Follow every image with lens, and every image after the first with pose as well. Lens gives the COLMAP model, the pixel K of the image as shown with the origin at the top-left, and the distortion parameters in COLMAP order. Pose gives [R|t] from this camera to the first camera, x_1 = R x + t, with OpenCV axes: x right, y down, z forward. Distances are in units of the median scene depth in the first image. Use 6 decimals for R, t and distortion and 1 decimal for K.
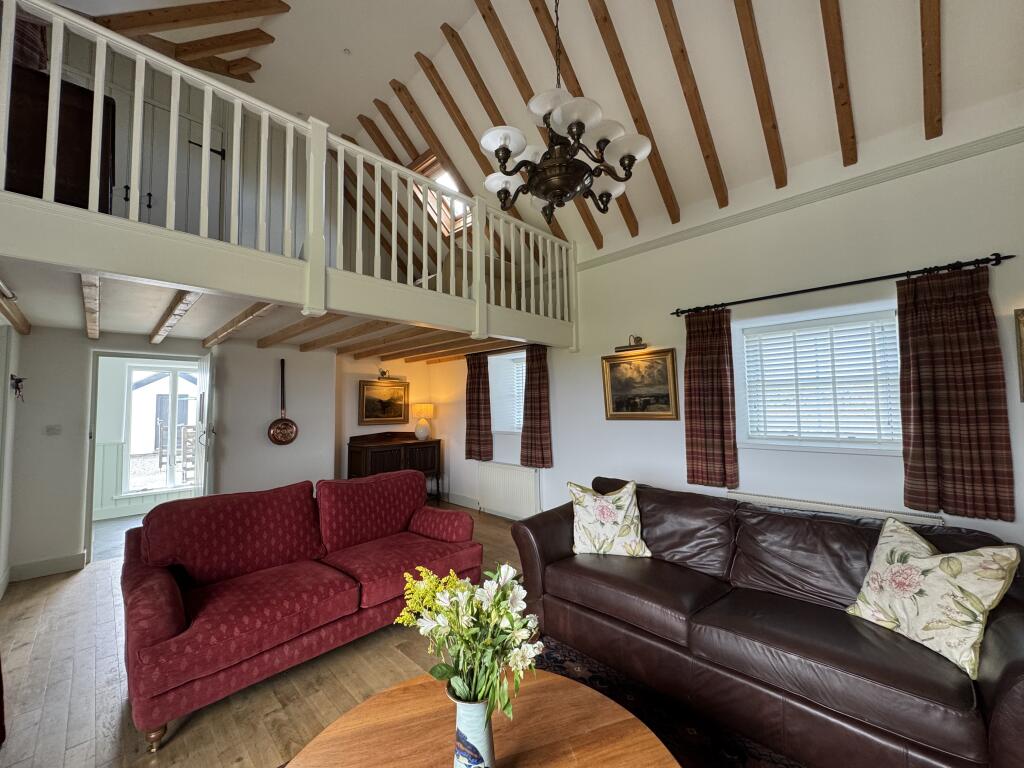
lens RADIAL K [[407.2, 0, 511.9], [0, 407.2, 382.0], [0, 0, 1]] dist [-0.006079, -0.000426]
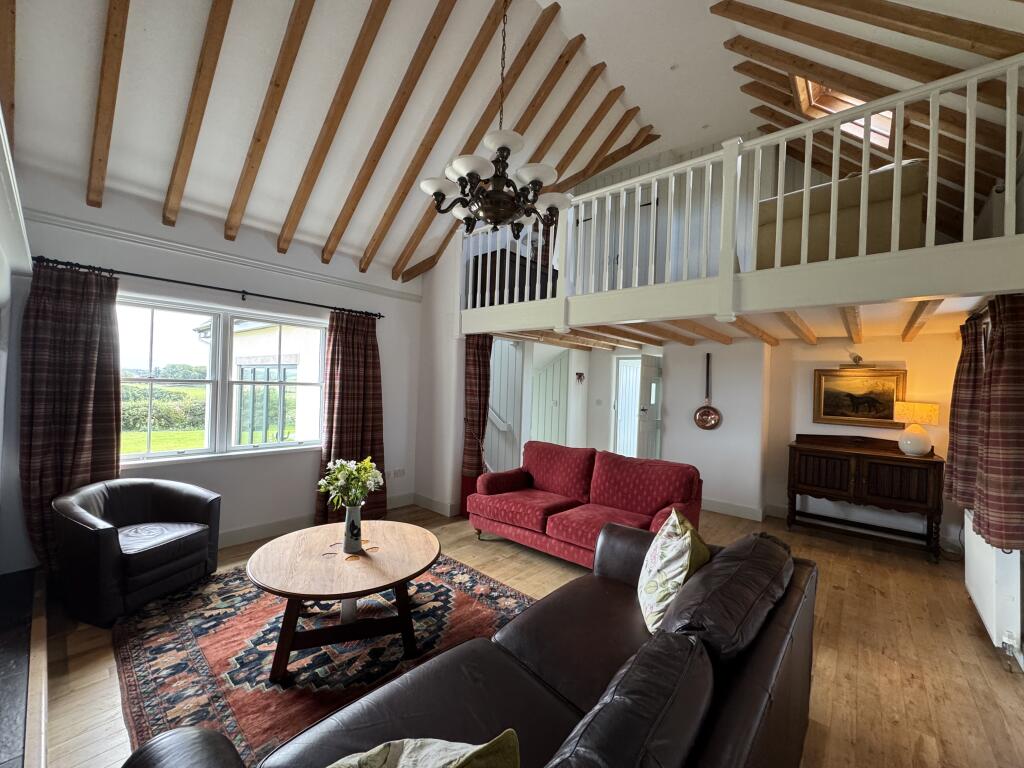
lens RADIAL K [[407.2, 0, 511.2], [0, 407.2, 382.7], [0, 0, 1]] dist [-0.006079, -0.000426]
pose [[0.058947, 0.014405, -0.998157, 0.518783], [0.023970, 0.999587, 0.015842, -0.005718], [0.997973, -0.024860, 0.058577, 0.385586]]
